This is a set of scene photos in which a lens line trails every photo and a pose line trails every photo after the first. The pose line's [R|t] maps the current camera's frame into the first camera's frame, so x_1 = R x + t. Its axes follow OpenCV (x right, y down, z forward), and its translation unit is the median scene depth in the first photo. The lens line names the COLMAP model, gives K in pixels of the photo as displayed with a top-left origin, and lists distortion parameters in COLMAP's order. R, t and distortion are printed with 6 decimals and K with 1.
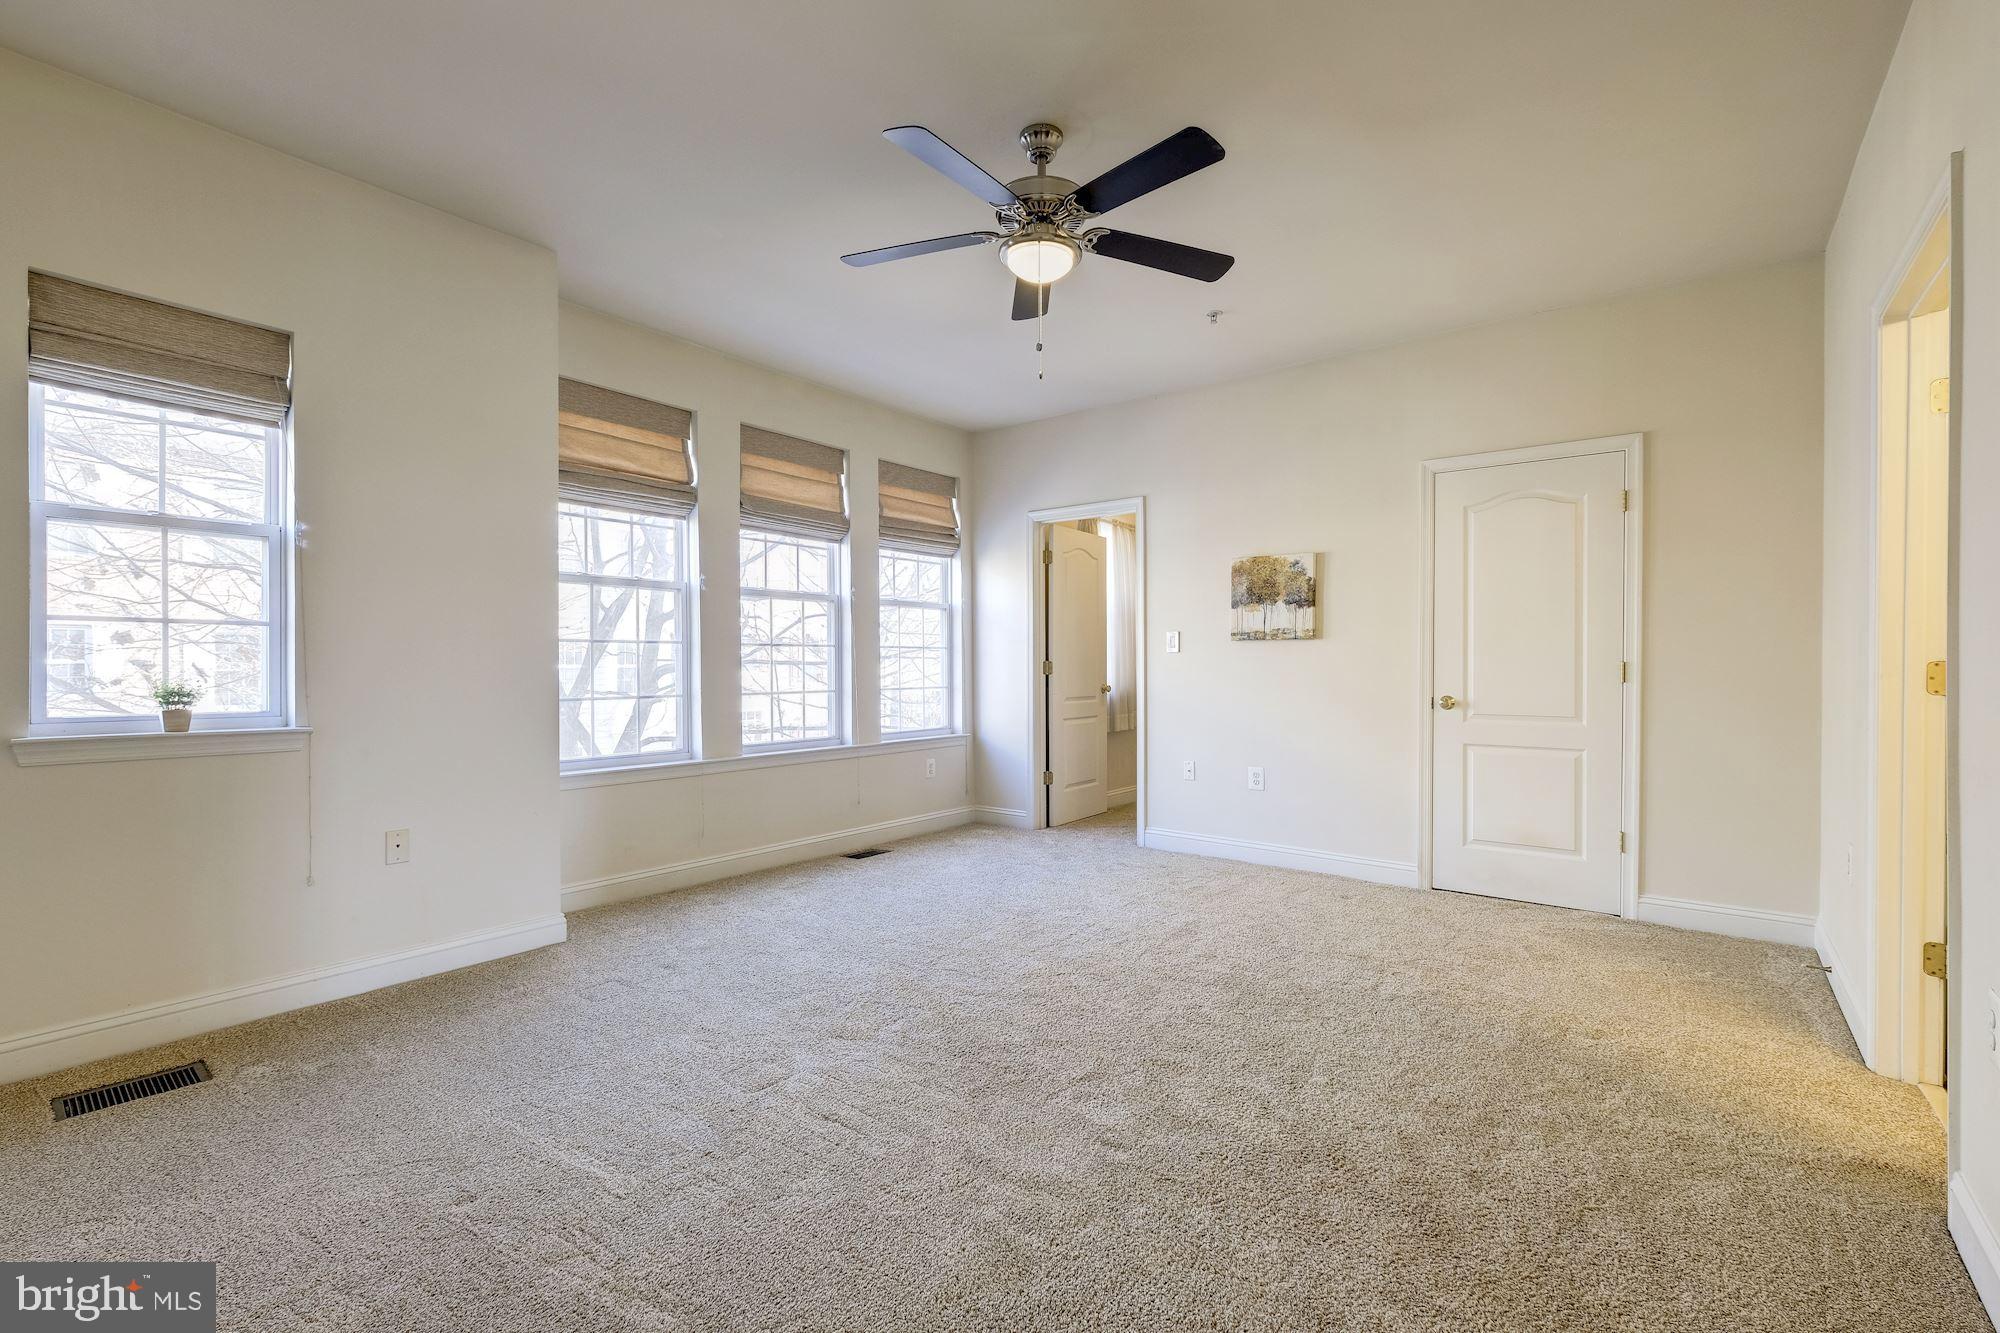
lens RADIAL K [[863.1, 0, 1000.0], [0, 863.1, 666.5], [0, 0, 1]] dist [0.000402, -0.000337]
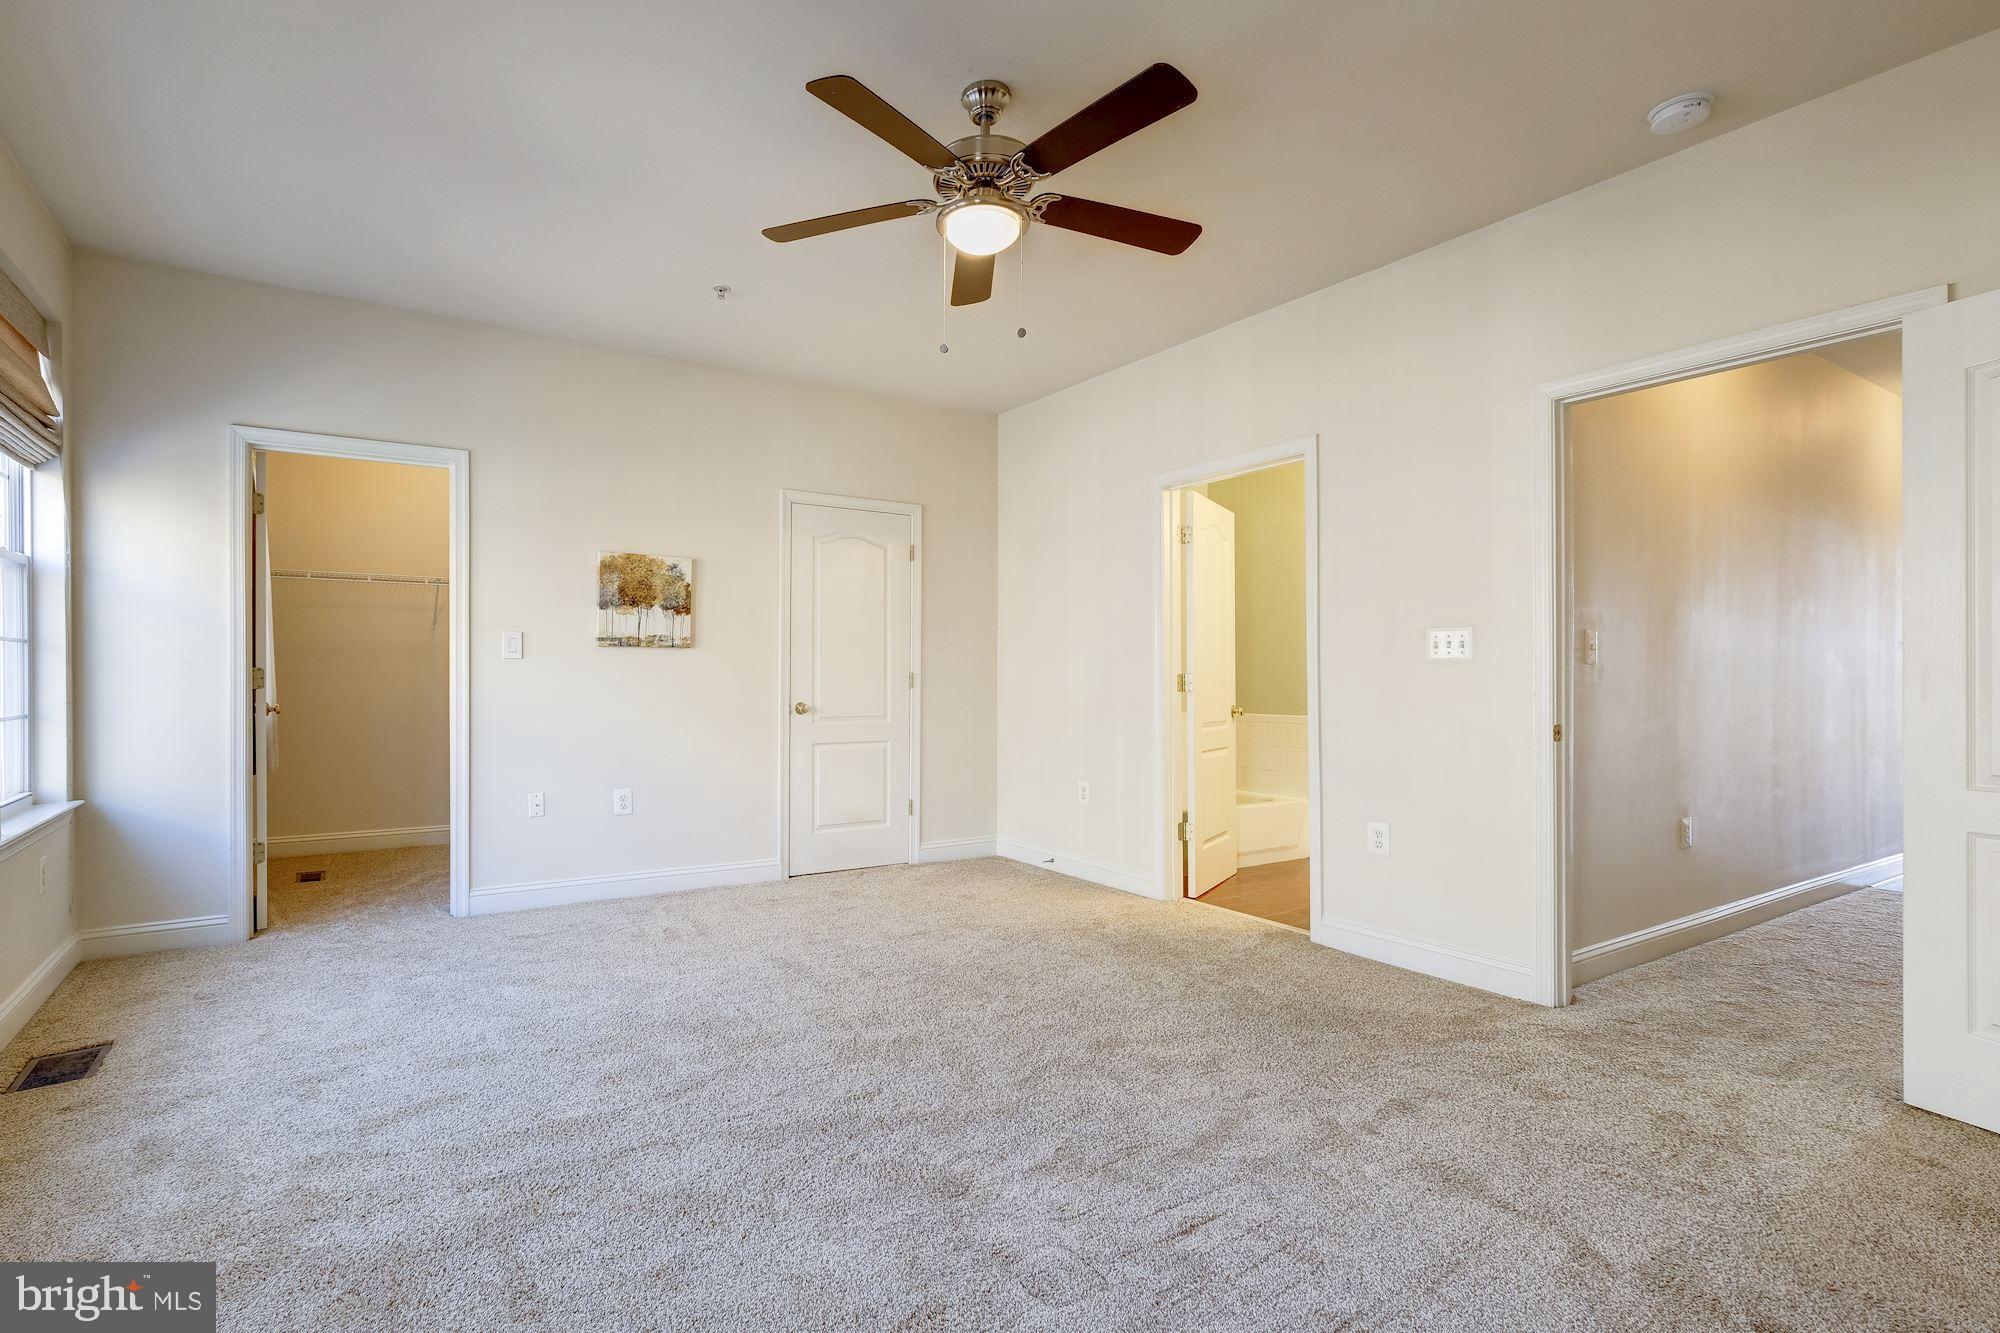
lens RADIAL K [[852.9, 0, 987.0], [0, 852.9, 670.8], [0, 0, 1]] dist [0.013841, 0.000005]
pose [[0.385345, 0.004926, 0.922760, -0.385038], [0.000350, 0.999985, -0.005485, -0.000802], [-0.922773, 0.002436, 0.385337, 0.322542]]
